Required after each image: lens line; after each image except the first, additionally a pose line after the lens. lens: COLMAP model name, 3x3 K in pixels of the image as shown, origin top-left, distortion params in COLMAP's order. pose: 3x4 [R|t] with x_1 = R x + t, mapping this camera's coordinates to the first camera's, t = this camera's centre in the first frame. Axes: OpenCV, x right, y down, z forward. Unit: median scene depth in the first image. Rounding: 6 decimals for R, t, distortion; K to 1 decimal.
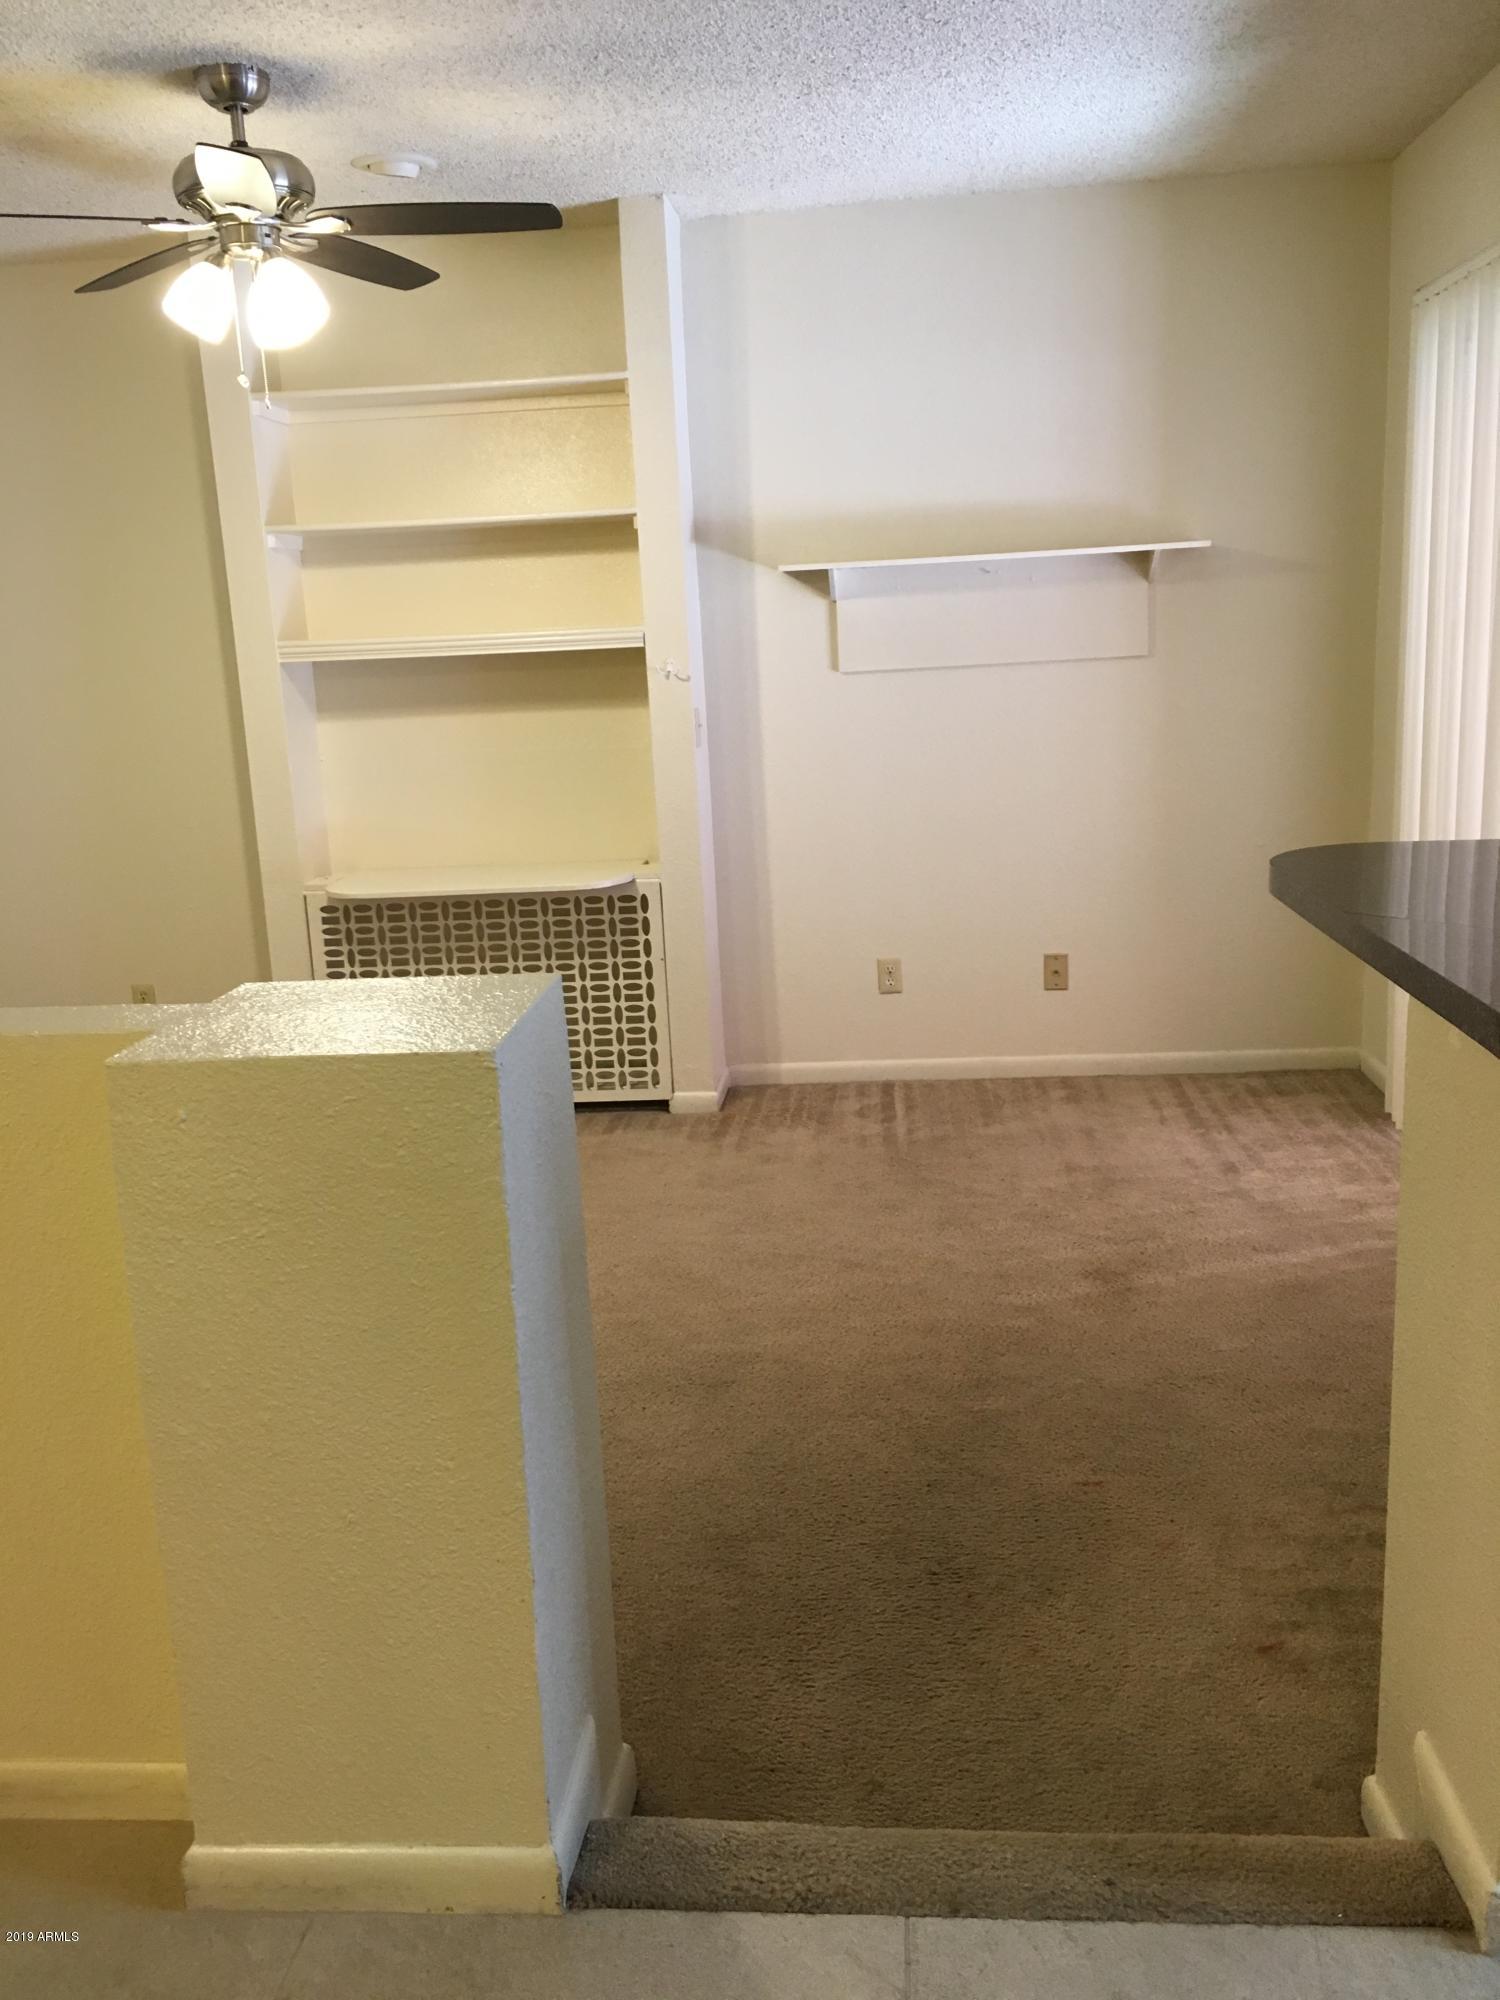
lens RADIAL K [[1684.5, 0, 750.0], [0, 1684.5, 1000.0], [0, 0, 1]] dist [0.004250, -0.001478]
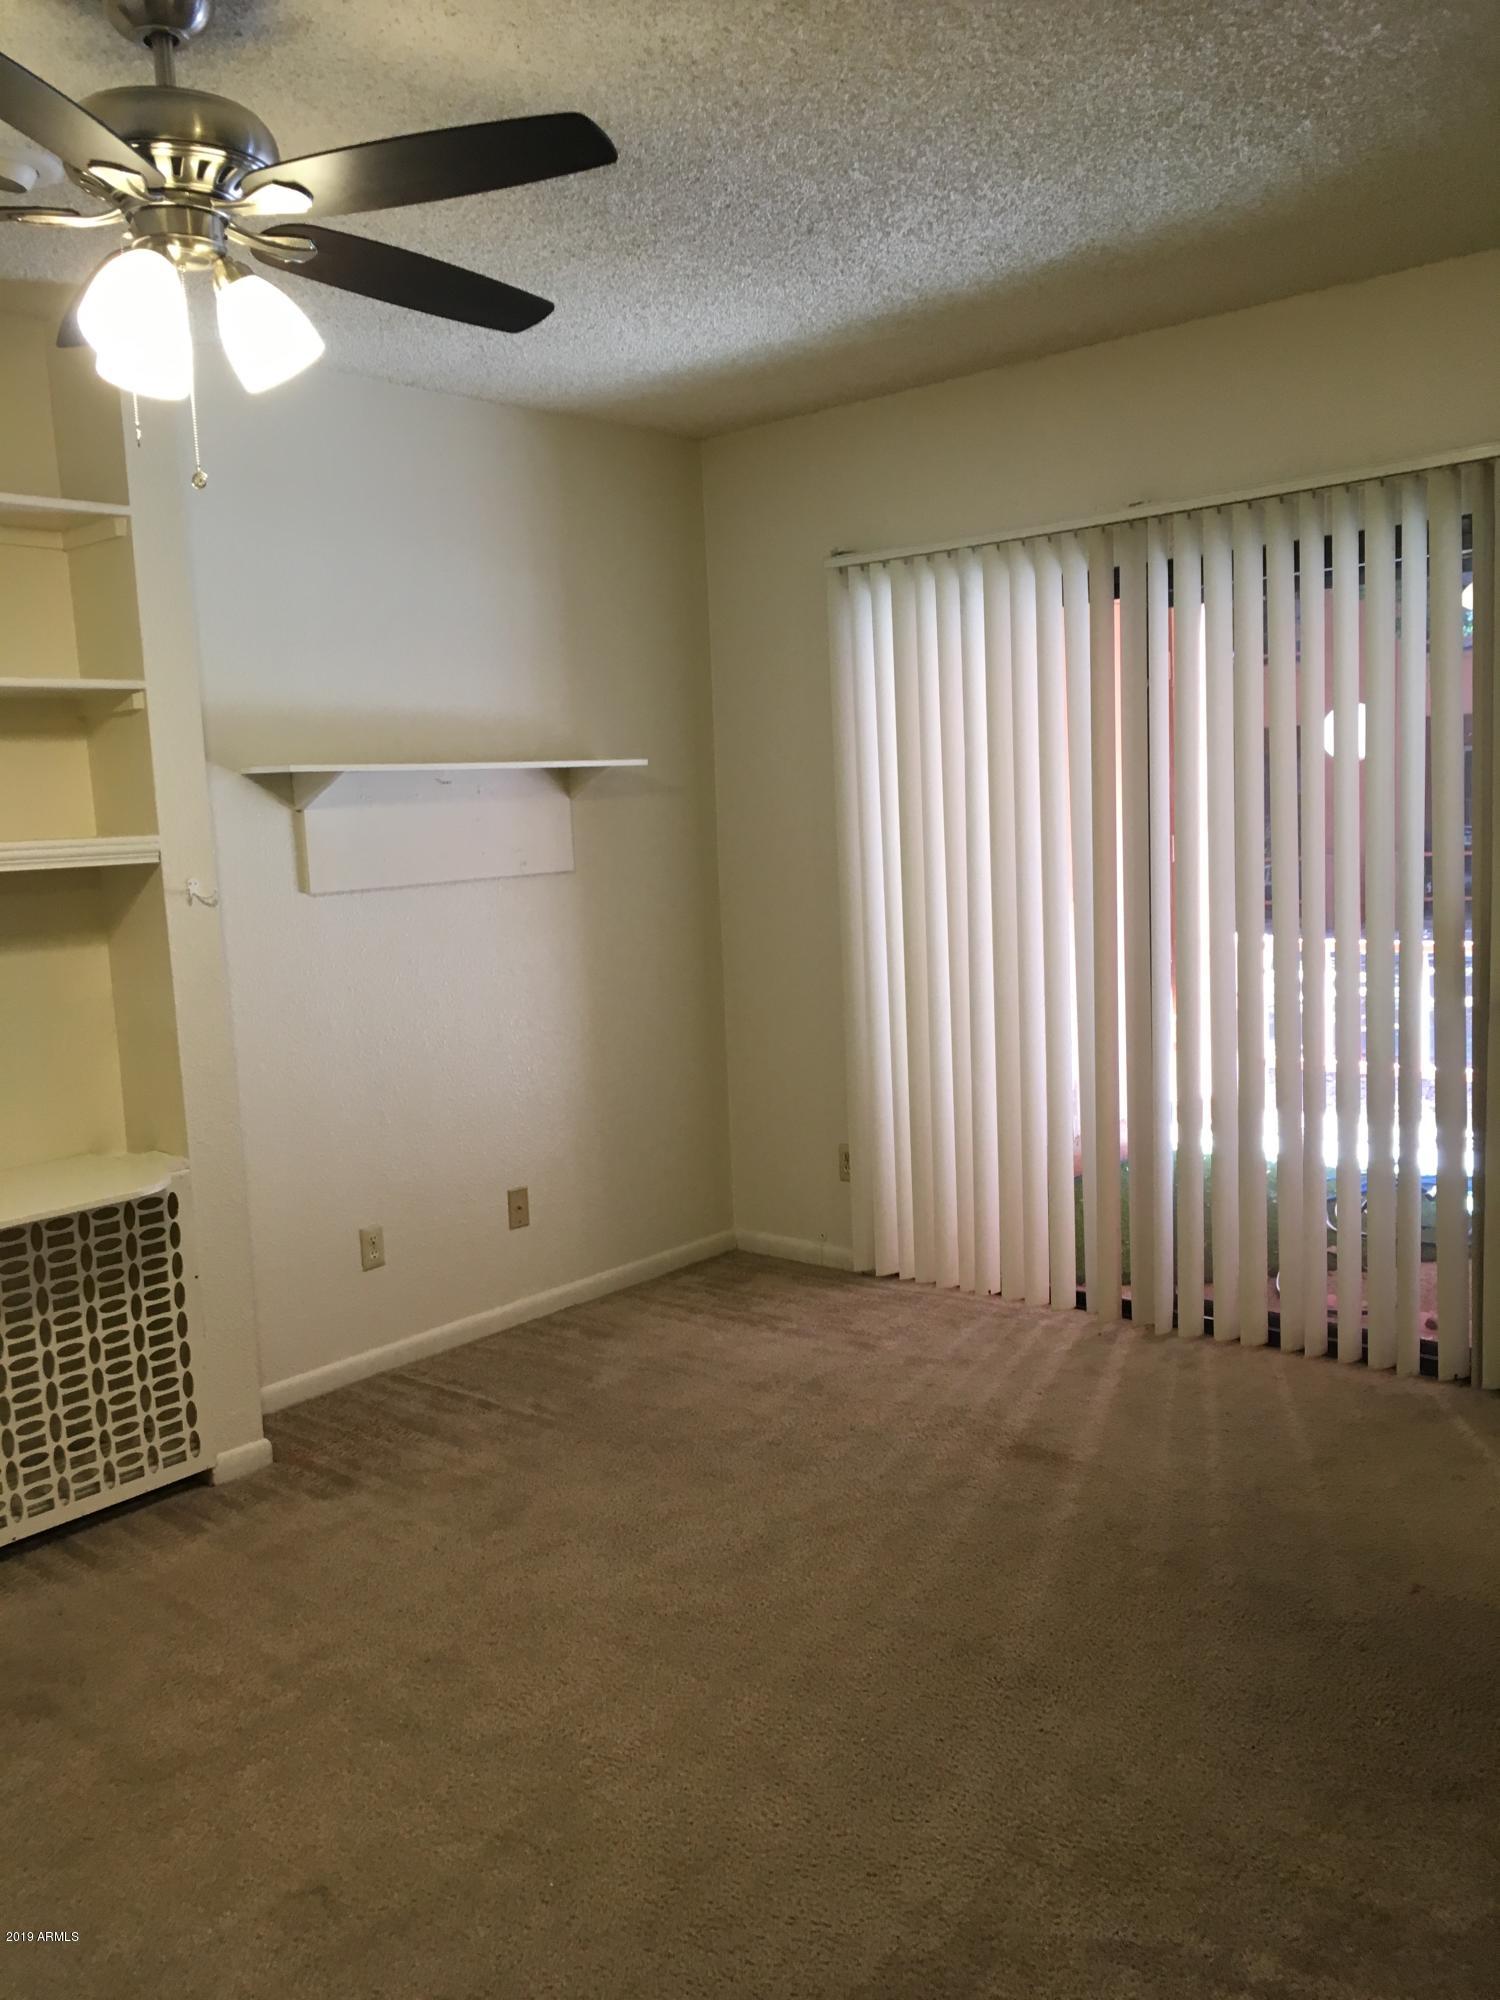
lens RADIAL K [[1643.6, 0, 750.0], [0, 1643.6, 1000.0], [0, 0, 1]] dist [0.017519, 0.004522]
pose [[0.599582, -0.072139, 0.797055, -0.477908], [0.192589, 0.979669, -0.056207, -0.056107], [-0.776795, 0.187205, 0.601285, 0.354772]]
